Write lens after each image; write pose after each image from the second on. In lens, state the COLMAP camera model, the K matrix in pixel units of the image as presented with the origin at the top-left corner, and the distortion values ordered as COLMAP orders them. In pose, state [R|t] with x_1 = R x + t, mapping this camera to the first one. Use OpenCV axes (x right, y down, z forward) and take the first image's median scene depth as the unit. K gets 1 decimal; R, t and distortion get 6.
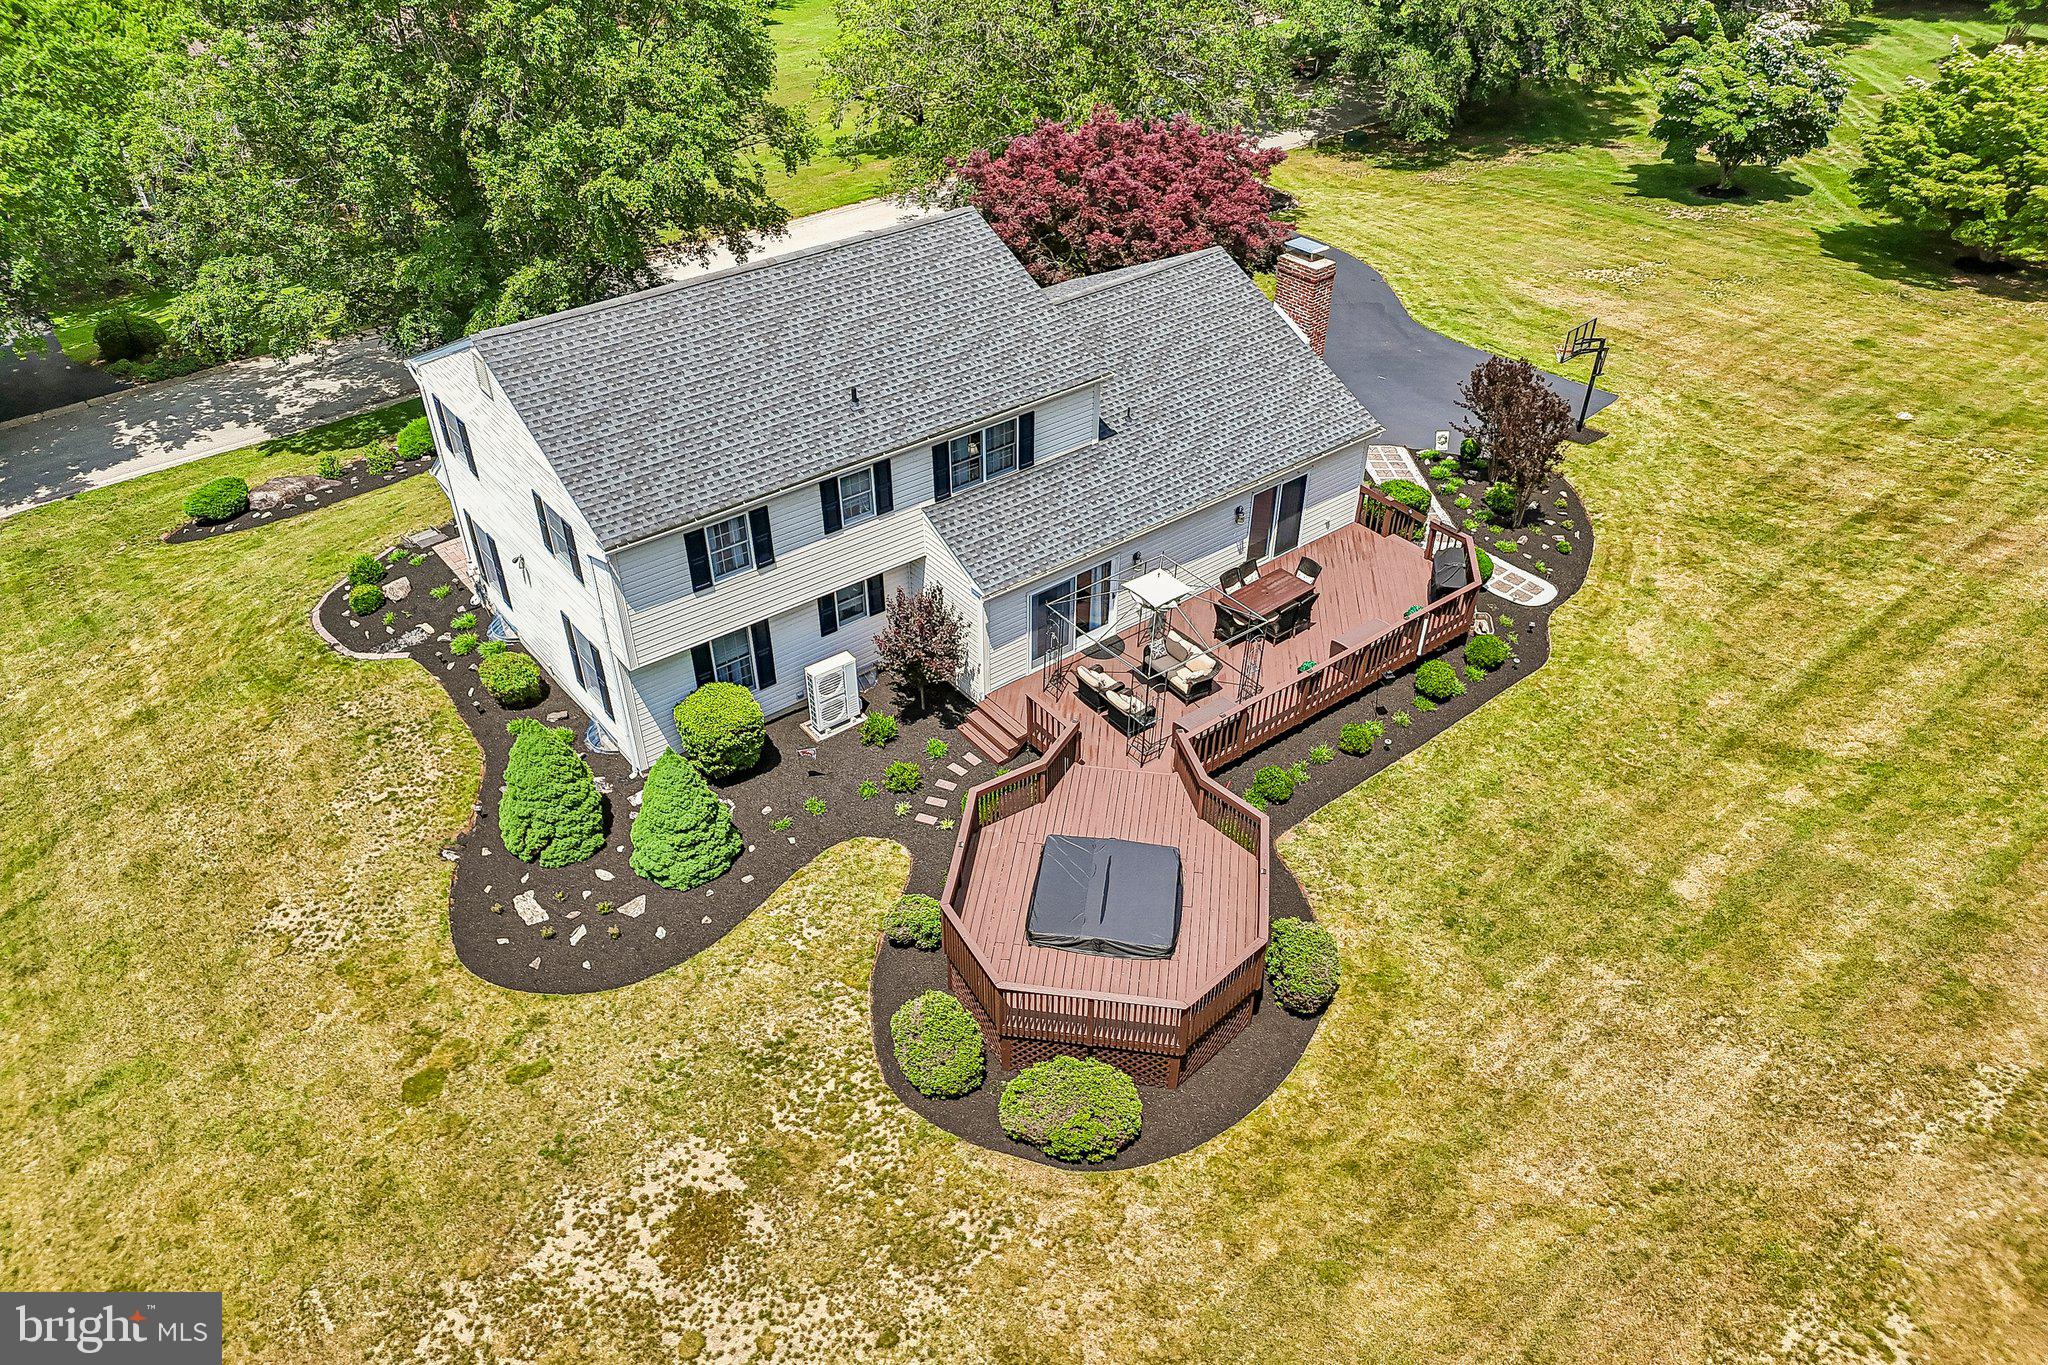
lens RADIAL K [[1425.5, 0, 1028.0], [0, 1425.5, 705.2], [0, 0, 1]] dist [0.047106, -0.026005]
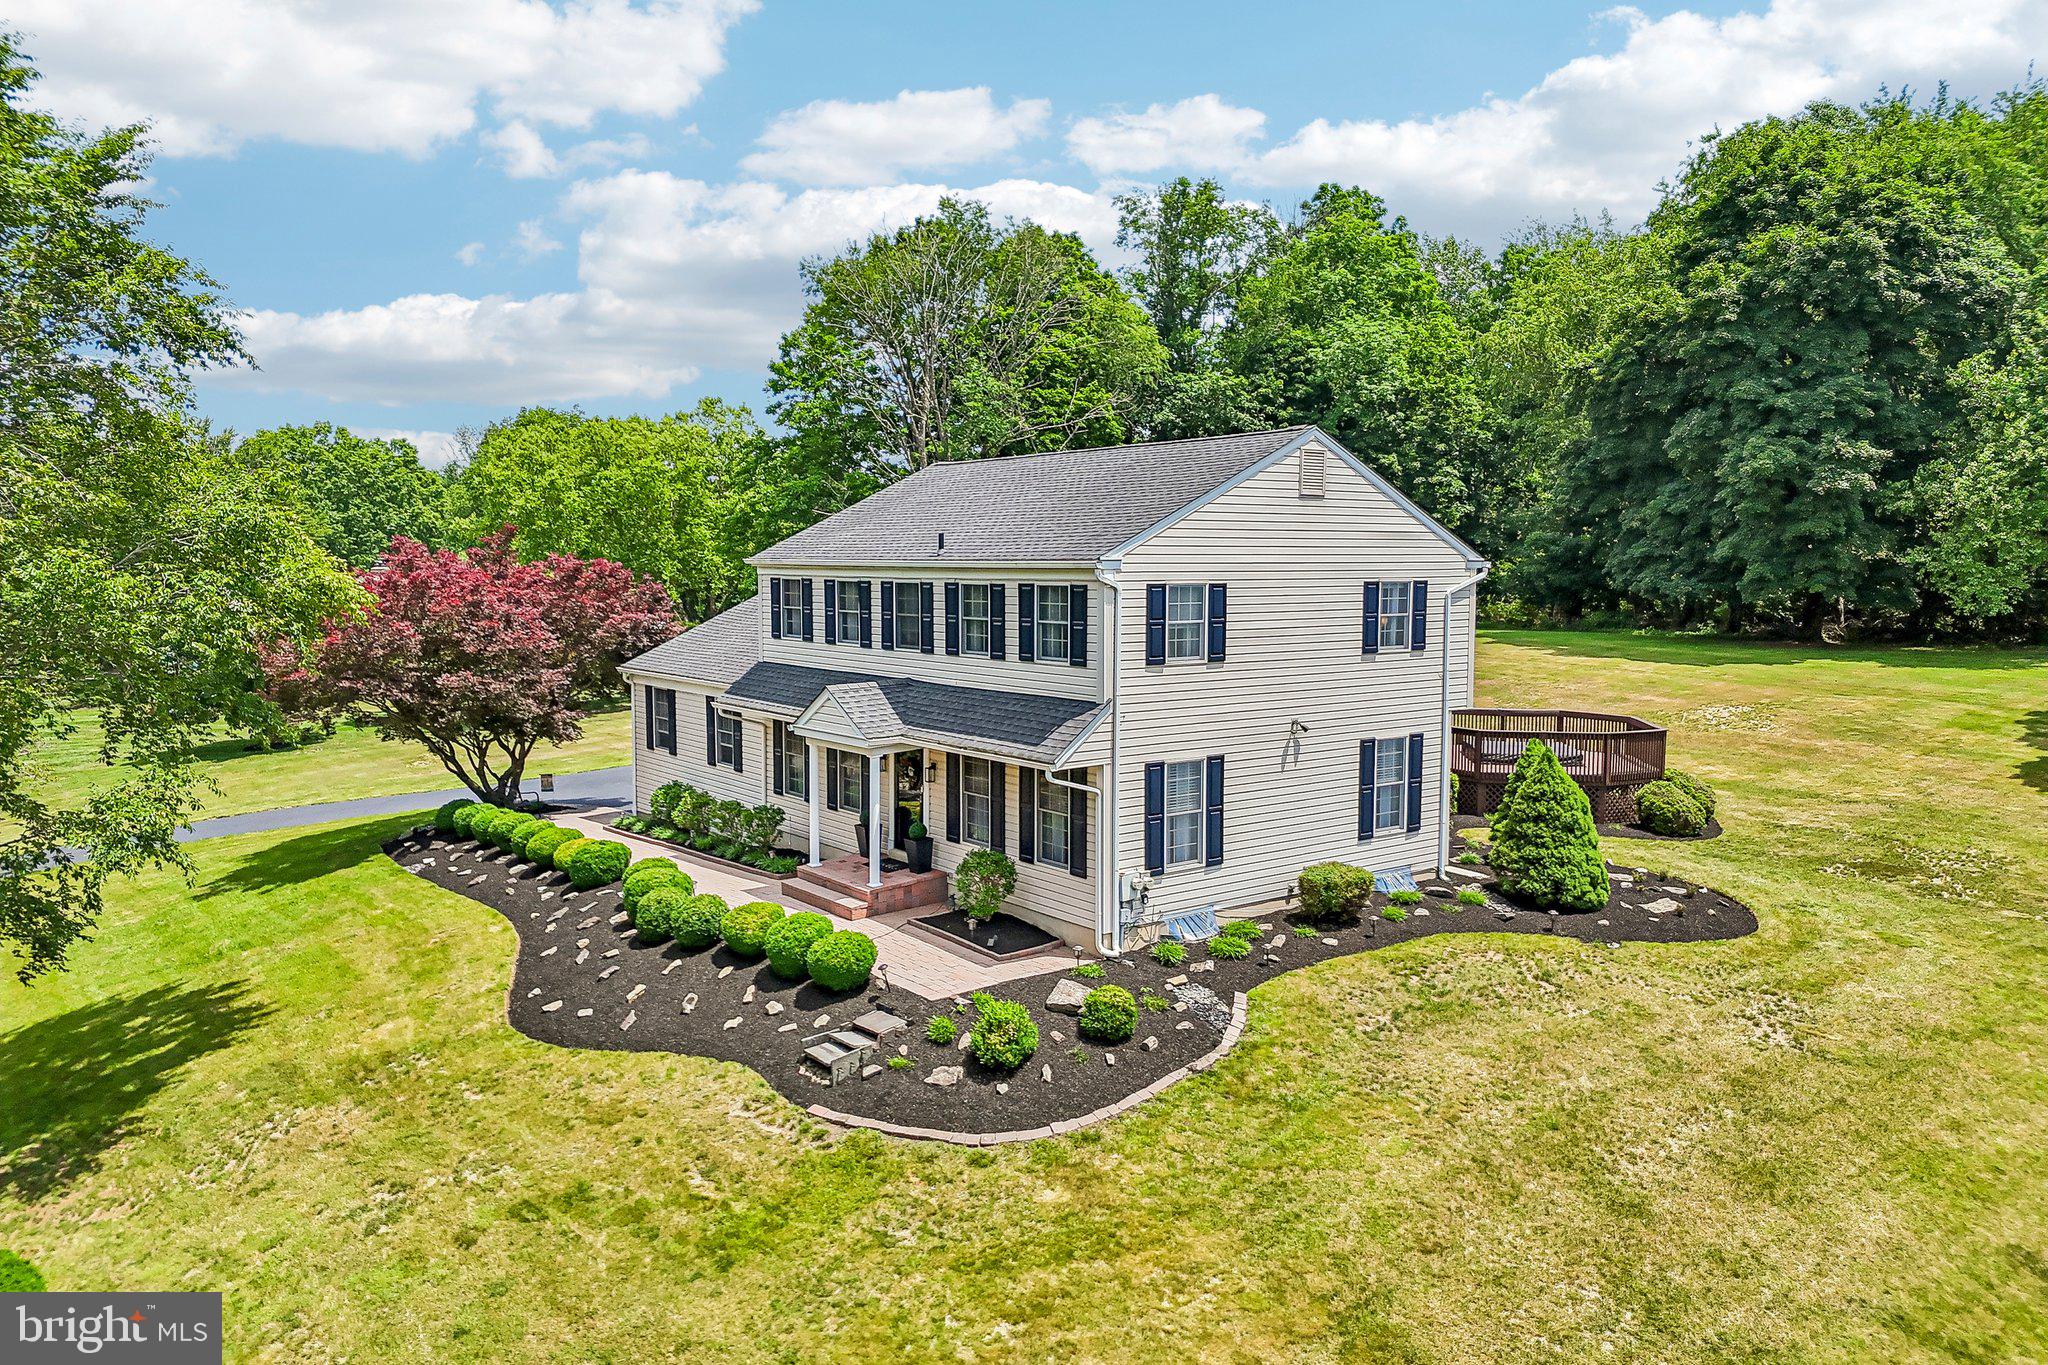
lens RADIAL K [[1442.7, 0, 1031.5], [0, 1442.7, 680.8], [0, 0, 1]] dist [0.071253, -0.068745]
pose [[0.008514, -0.089360, 0.995963, -1.182381], [0.615242, 0.785635, 0.065229, -0.220094], [-0.788293, 0.612203, 0.061667, 1.063288]]
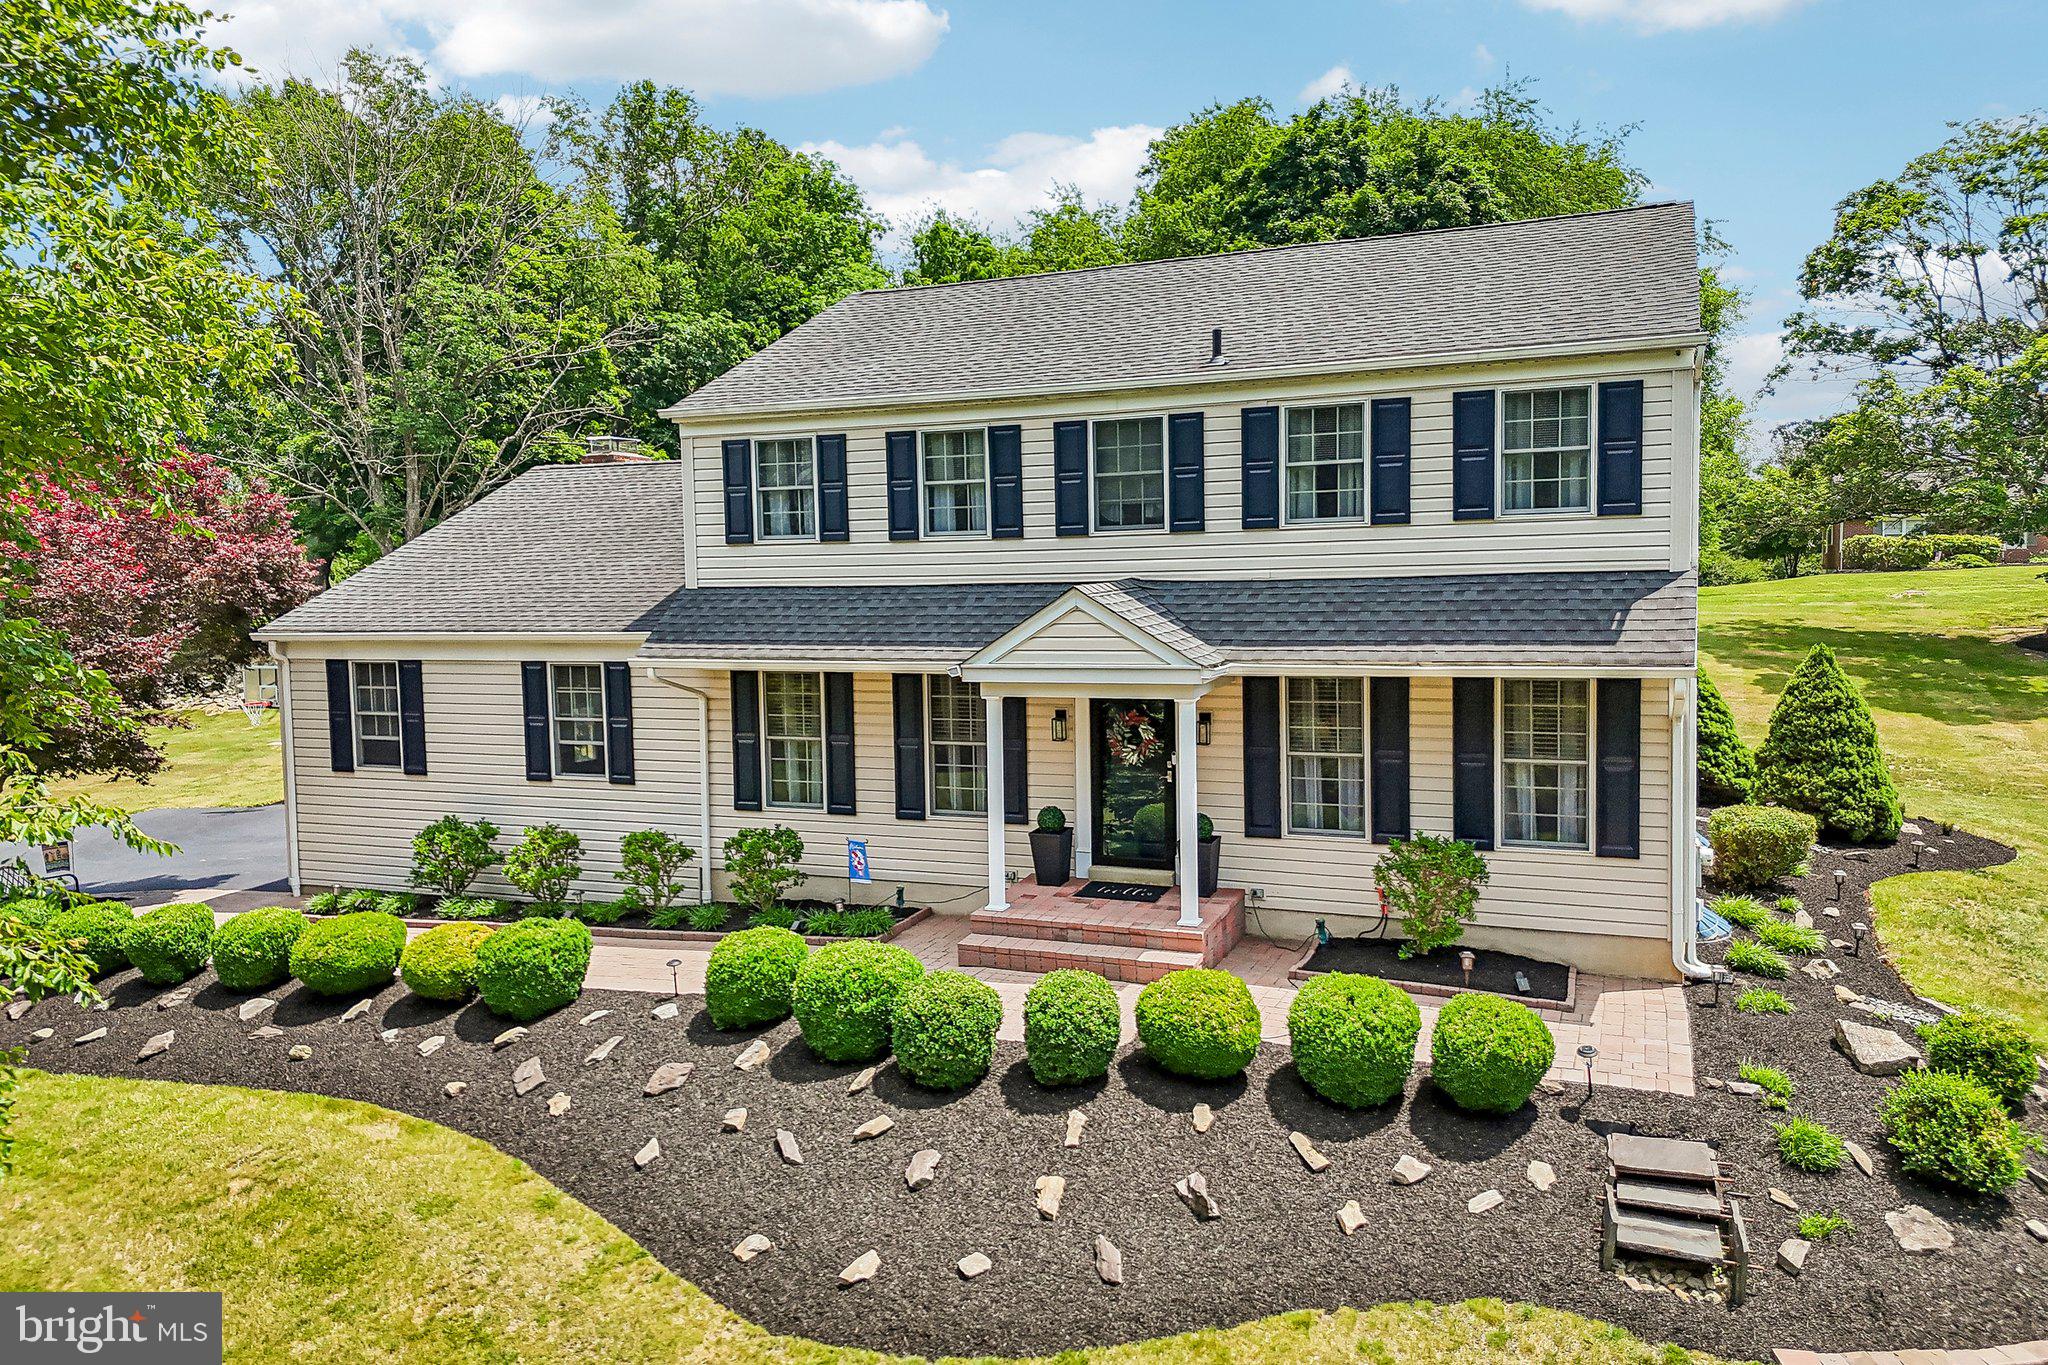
lens RADIAL K [[1471.4, 0, 1032.3], [0, 1471.4, 675.3], [0, 0, 1]] dist [0.073838, -0.073879]
pose [[-0.486330, -0.055131, 0.872034, -0.770915], [0.550239, 0.755946, 0.354658, -0.392398], [-0.678763, 0.652308, -0.337304, 1.400865]]
